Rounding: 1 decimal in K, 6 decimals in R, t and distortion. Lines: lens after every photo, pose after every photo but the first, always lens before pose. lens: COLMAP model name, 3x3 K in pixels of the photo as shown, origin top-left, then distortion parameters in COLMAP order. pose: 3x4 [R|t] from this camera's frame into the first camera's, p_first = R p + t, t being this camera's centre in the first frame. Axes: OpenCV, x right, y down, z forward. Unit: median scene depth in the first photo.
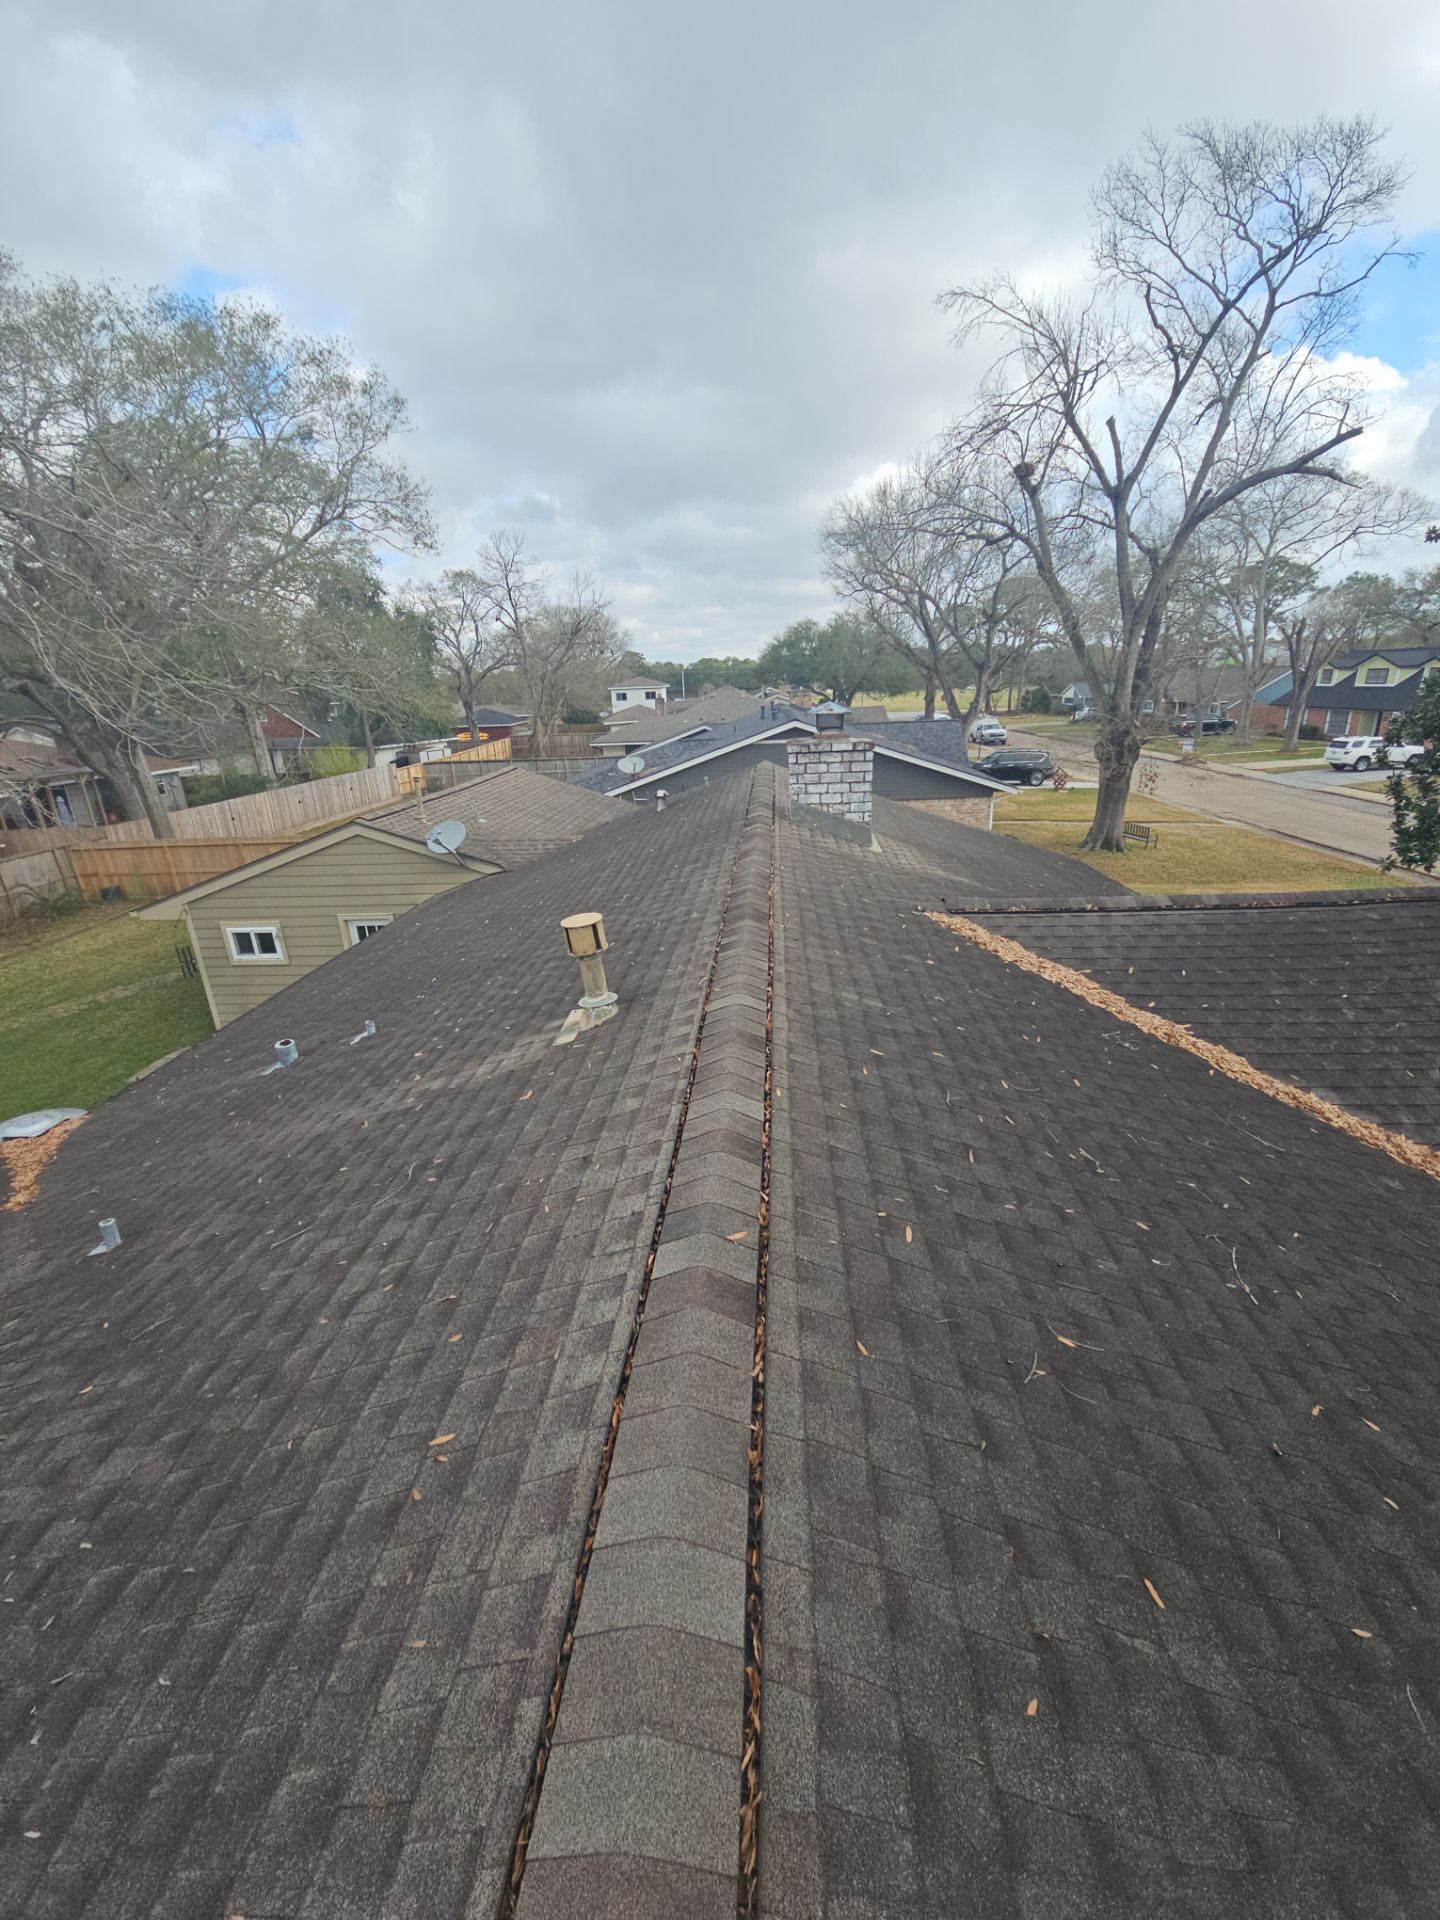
lens RADIAL K [[782.2, 0, 713.6], [0, 782.2, 952.3], [0, 0, 1]] dist [0.006803, -0.006551]
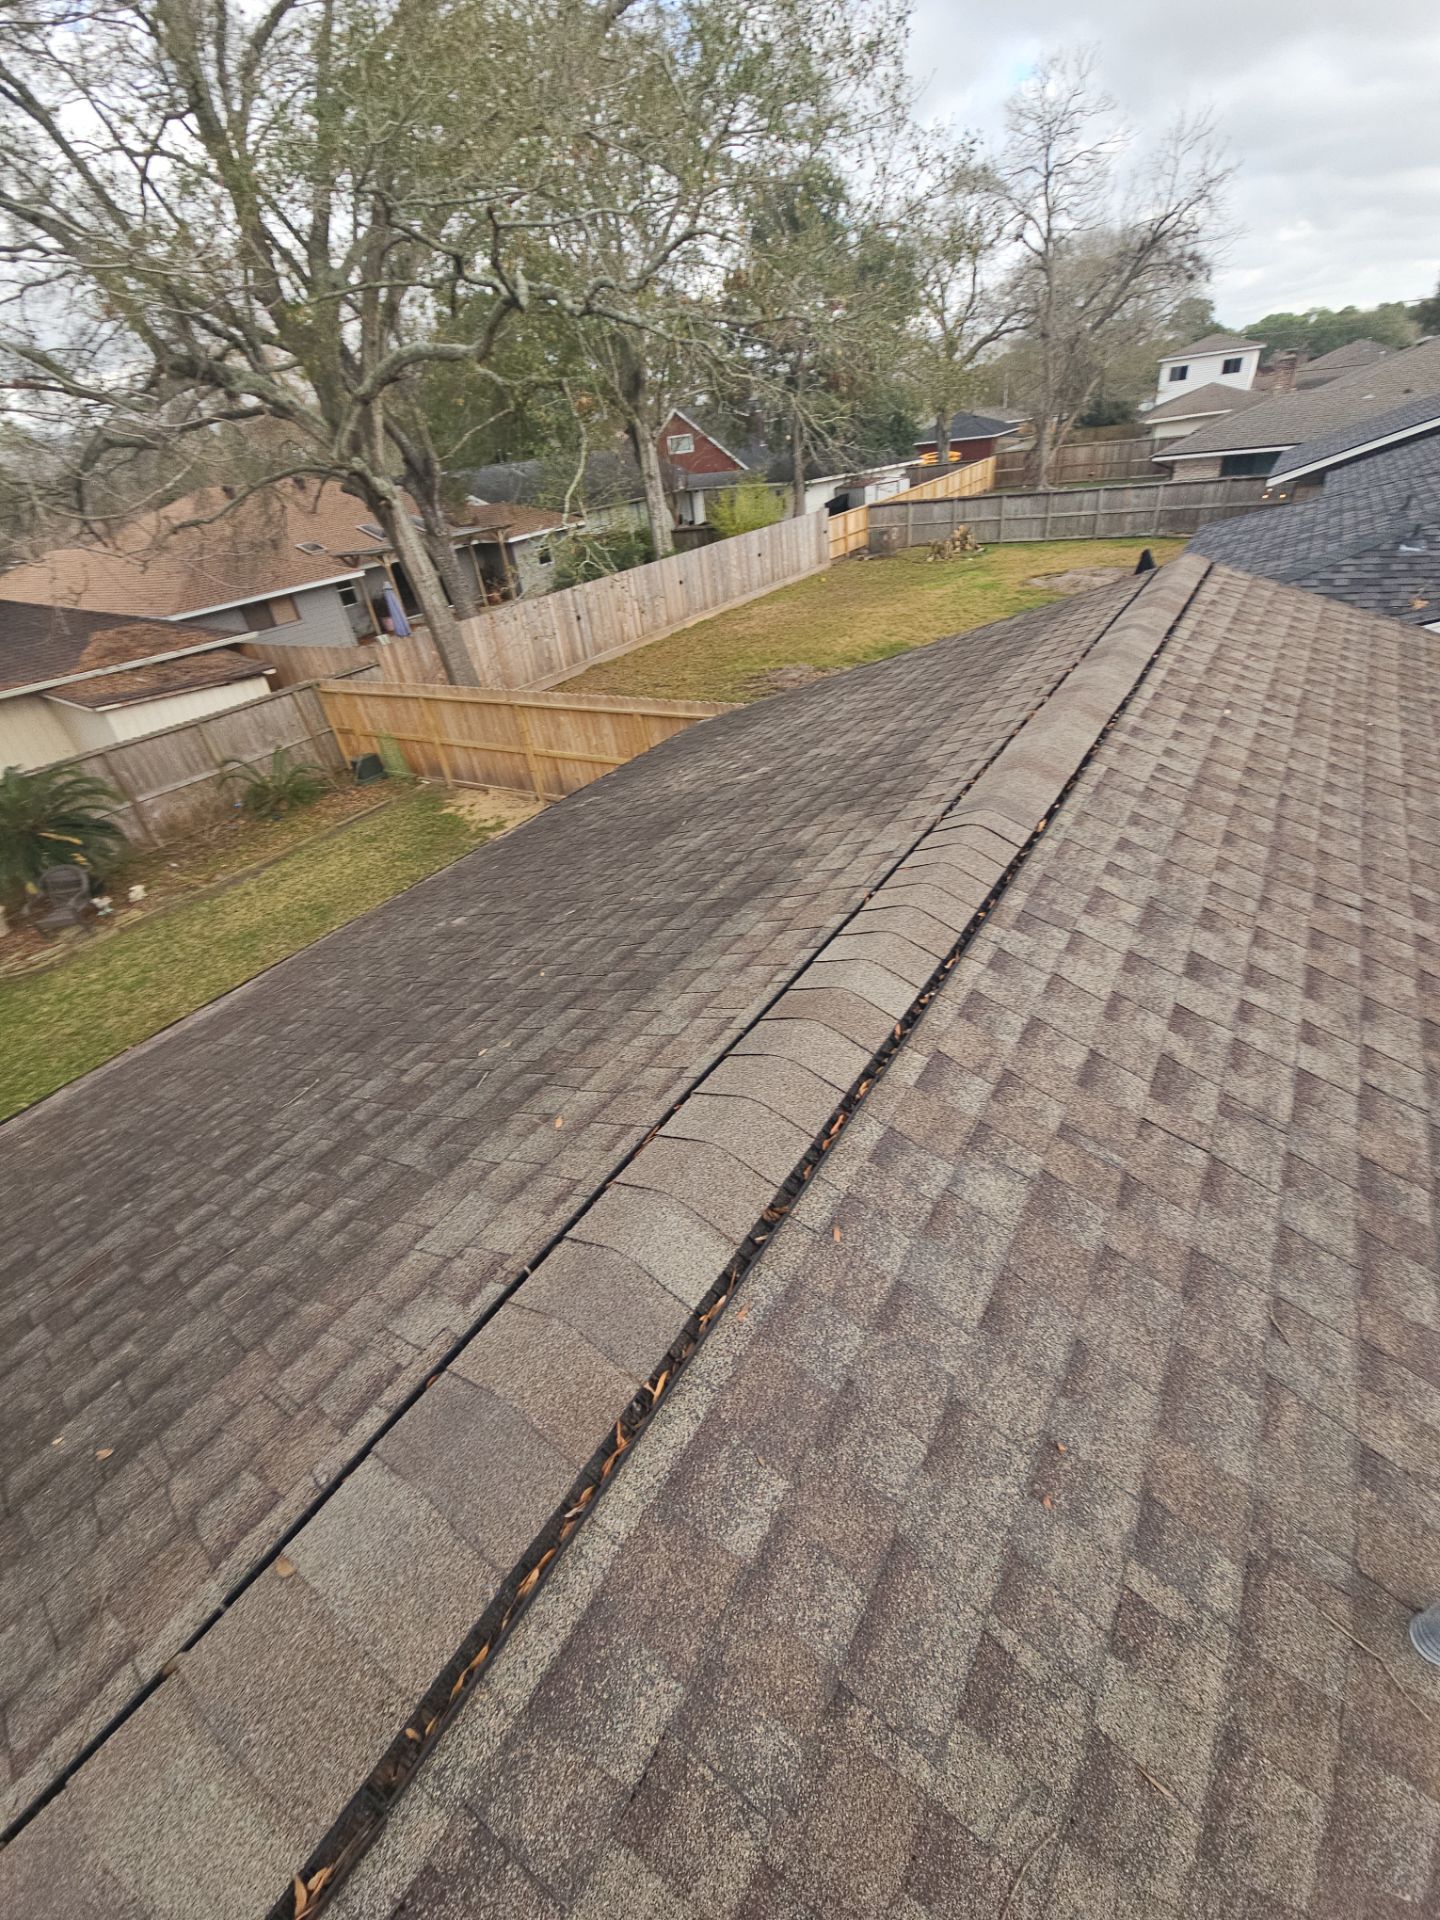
lens RADIAL K [[782.2, 0, 706.5], [0, 782.2, 955.0], [0, 0, 1]] dist [0.006803, -0.006551]
pose [[0.864808, 0.222683, -0.450022, -0.091298], [-0.081960, 0.946859, 0.311031, -0.066513], [0.495369, -0.232098, 0.837102, 0.248948]]
